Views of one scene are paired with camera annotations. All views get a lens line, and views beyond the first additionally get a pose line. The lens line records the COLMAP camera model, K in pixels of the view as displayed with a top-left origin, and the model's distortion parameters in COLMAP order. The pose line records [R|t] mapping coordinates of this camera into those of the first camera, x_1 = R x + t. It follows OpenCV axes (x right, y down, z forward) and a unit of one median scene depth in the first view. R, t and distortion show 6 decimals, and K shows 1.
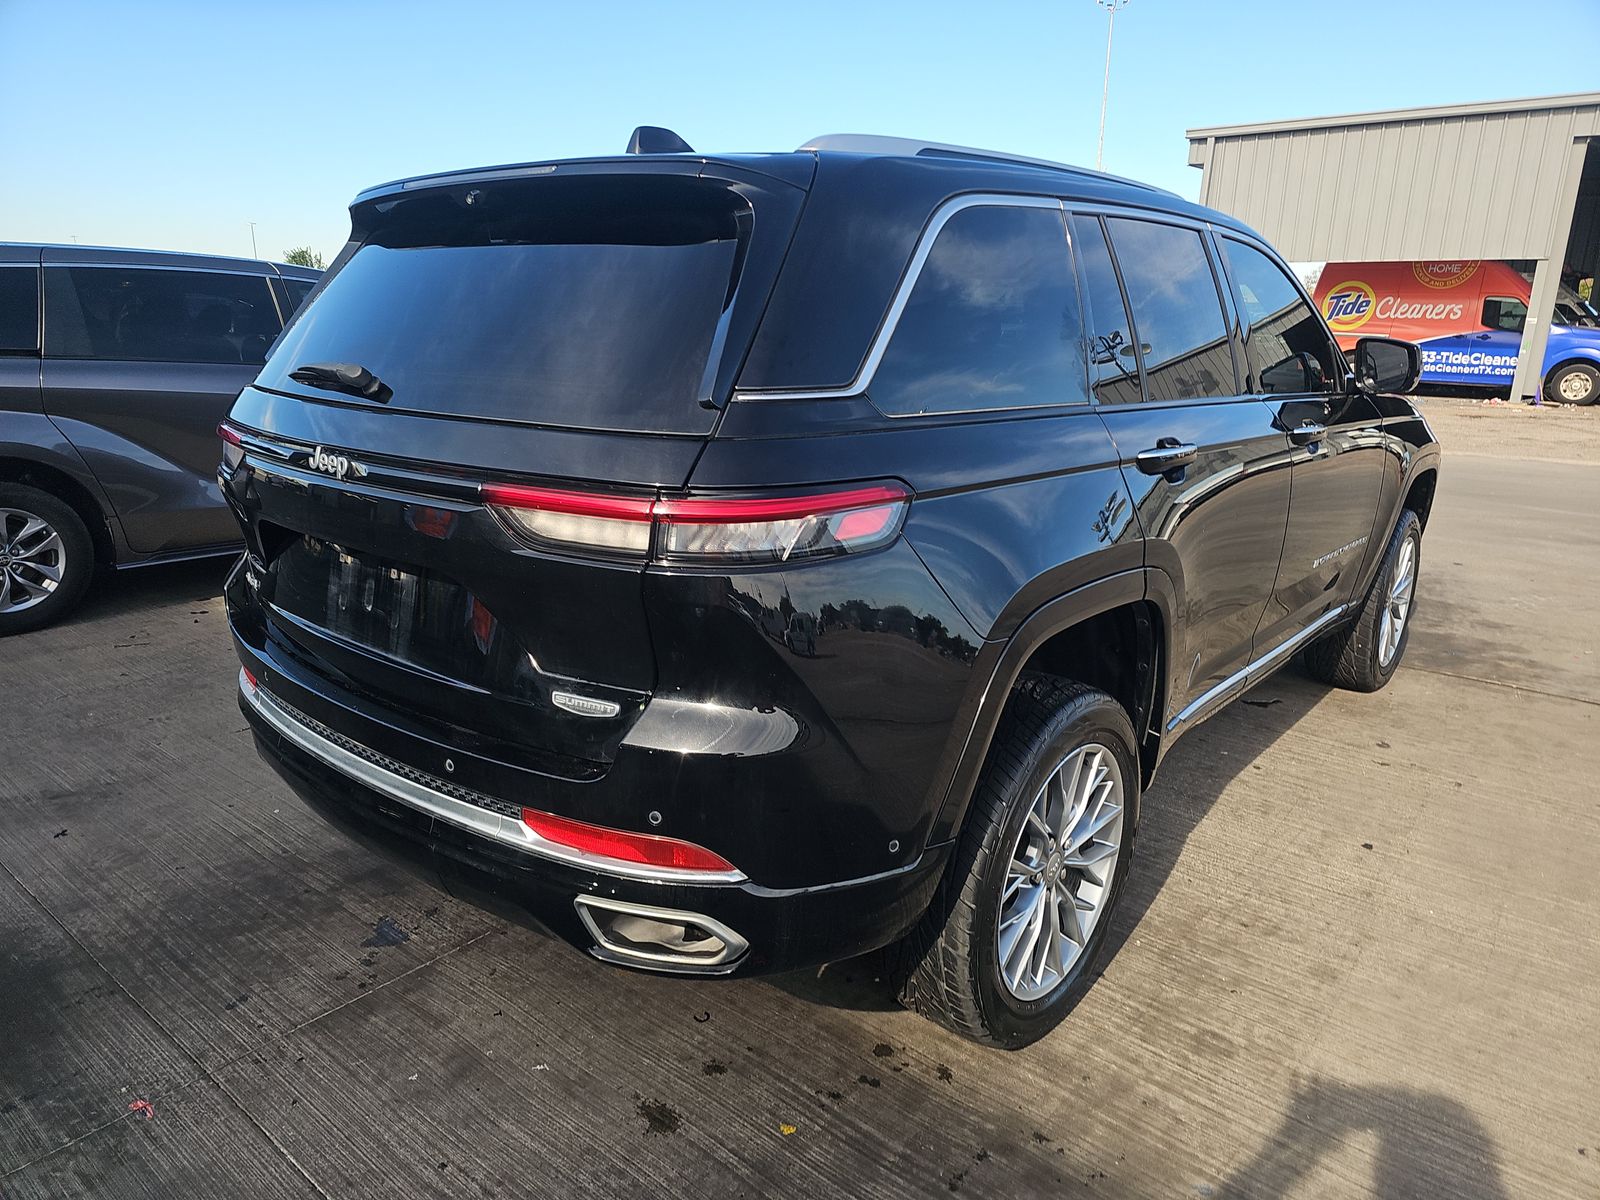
lens RADIAL K [[1039.1, 0, 793.2], [0, 1039.1, 606.9], [0, 0, 1]] dist [0.054418, -0.049040]
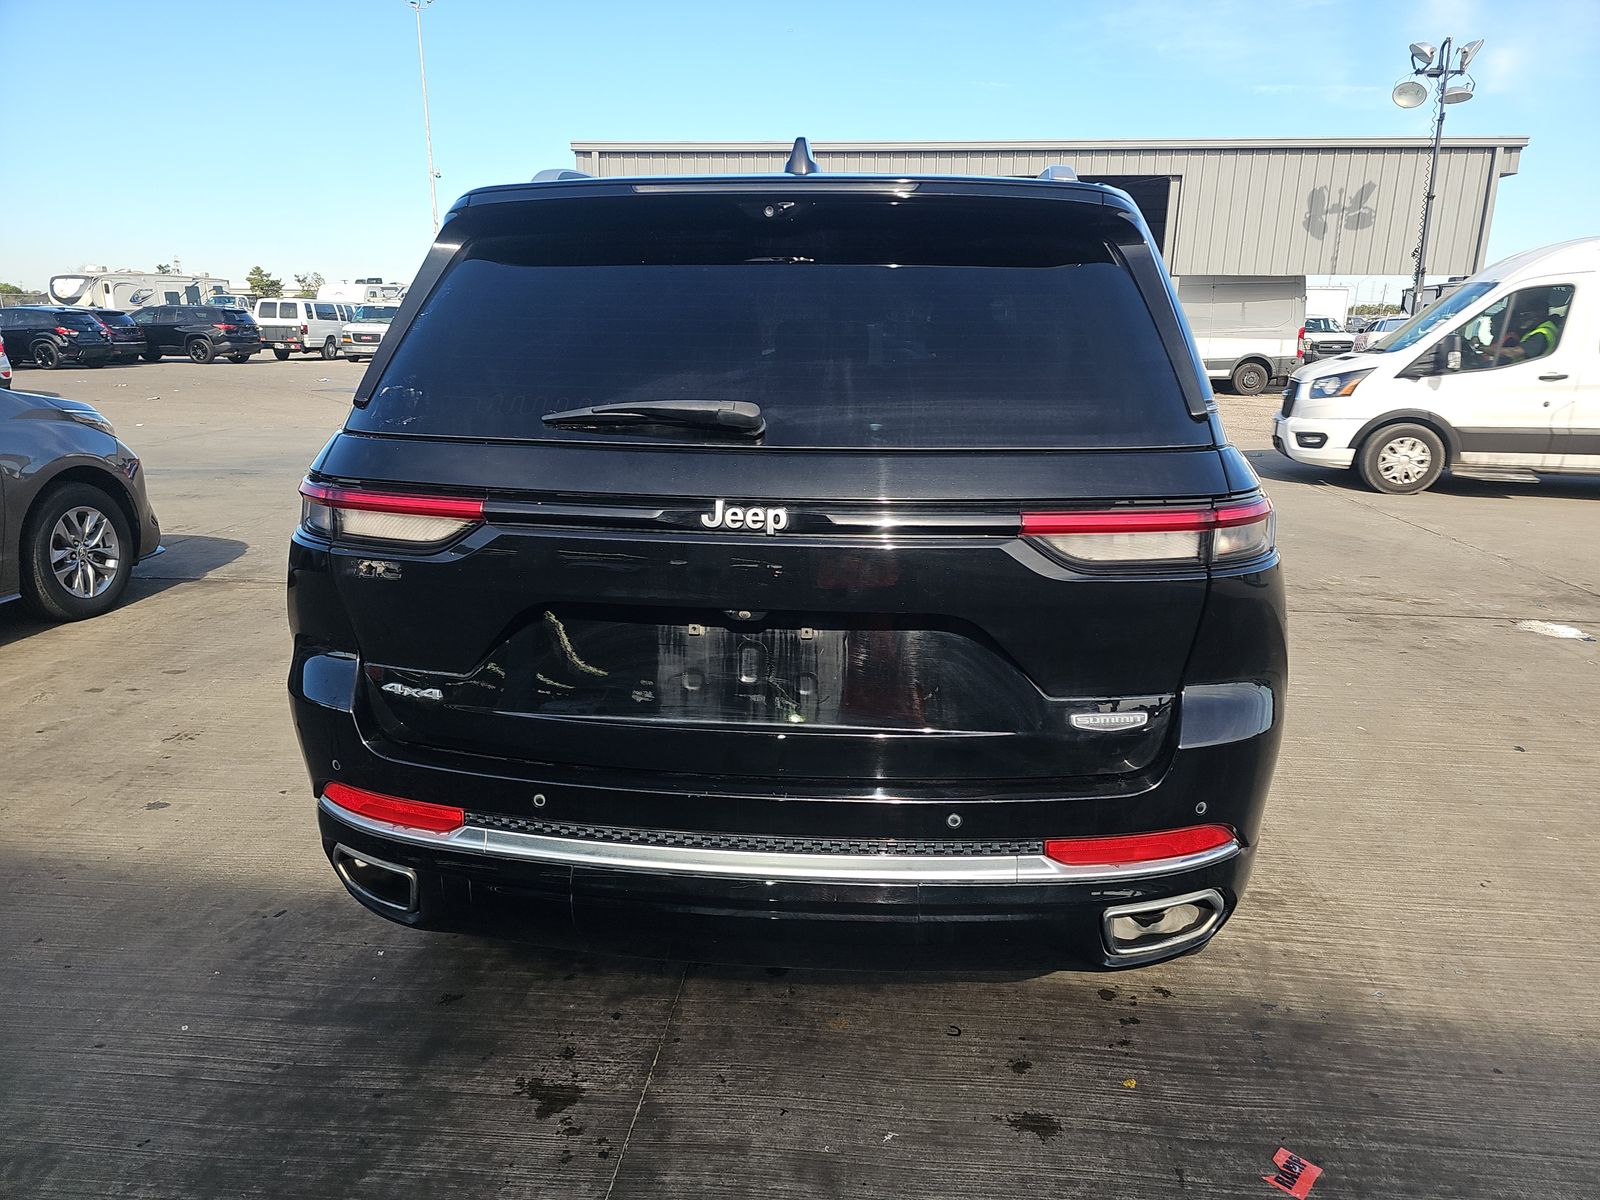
lens RADIAL K [[1049.3, 0, 803.2], [0, 1049.3, 599.4], [0, 0, 1]] dist [0.054321, -0.046119]
pose [[0.825525, -0.151909, 0.543537, -0.779274], [0.158110, 0.986778, 0.035648, -0.083564], [-0.541766, 0.056511, 0.838628, 0.231442]]
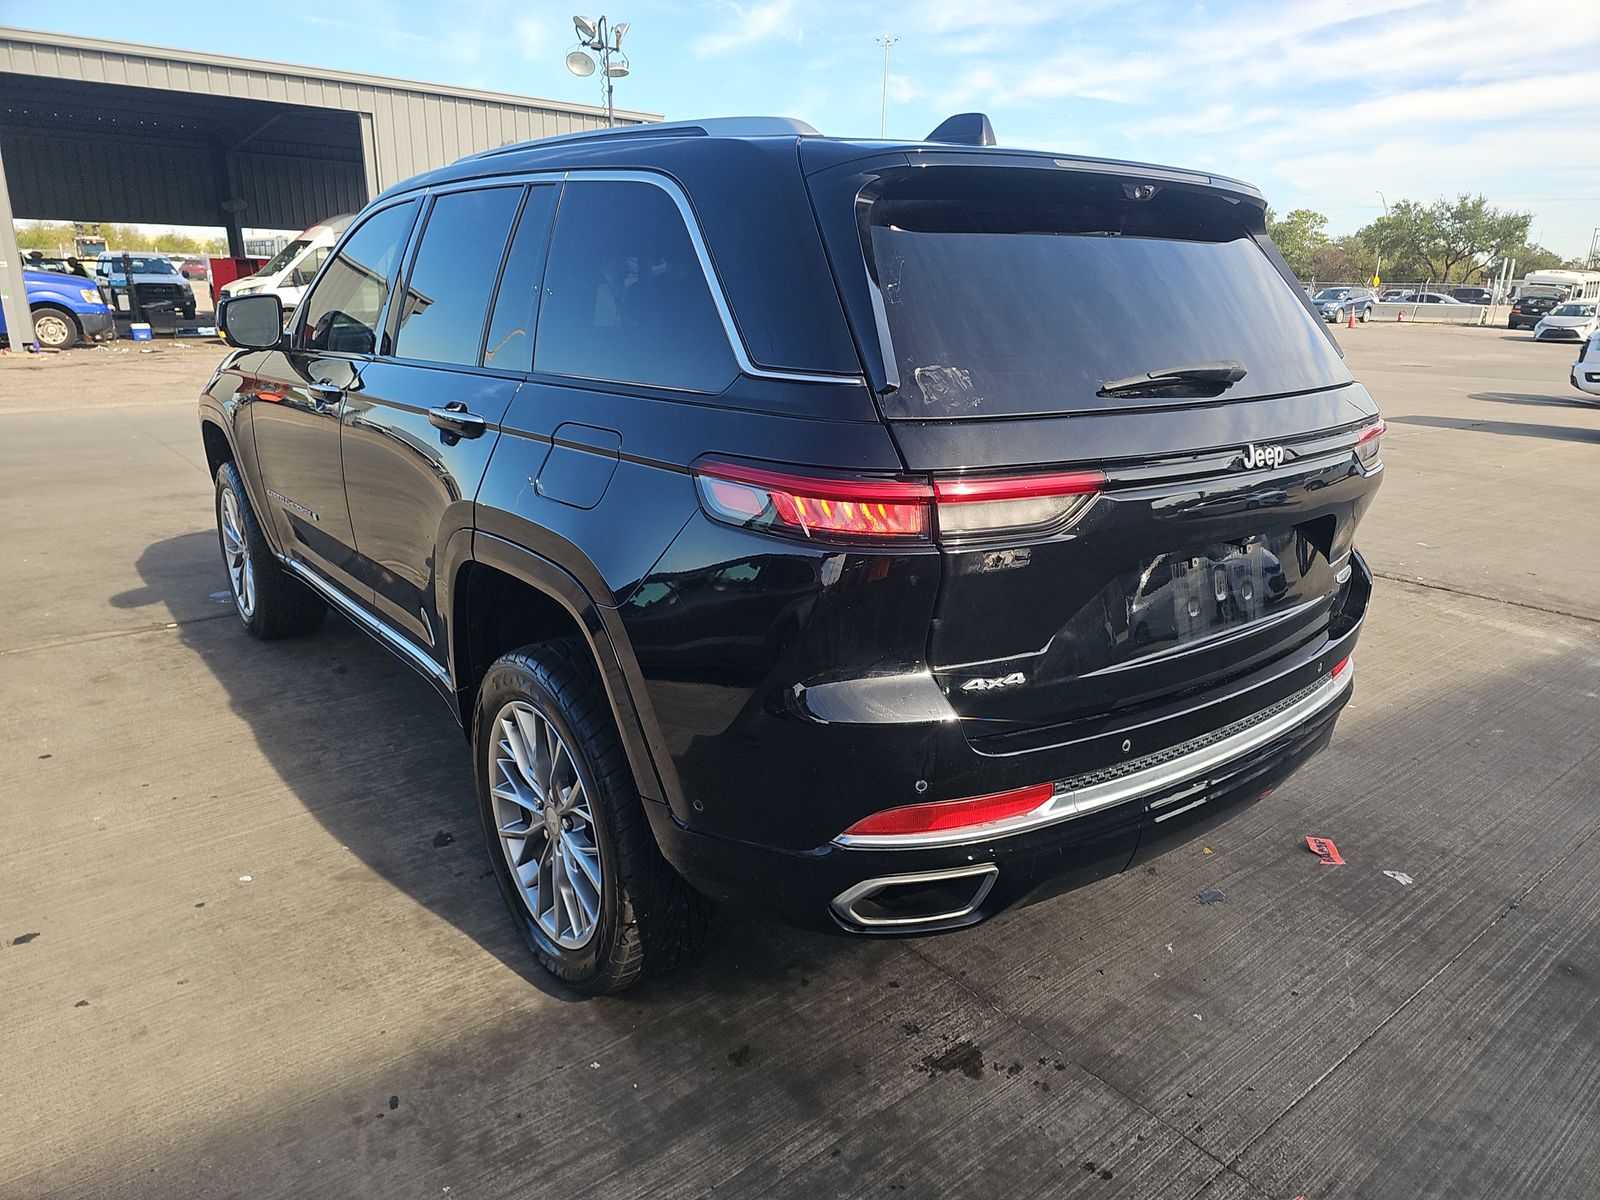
lens RADIAL K [[1049.9, 0, 826.2], [0, 1049.9, 613.4], [0, 0, 1]] dist [0.058750, -0.050368]
pose [[0.192530, -0.304510, 0.932848, -1.370513], [0.251434, 0.934206, 0.253060, -0.324514], [-0.948532, 0.185828, 0.256427, 1.036531]]
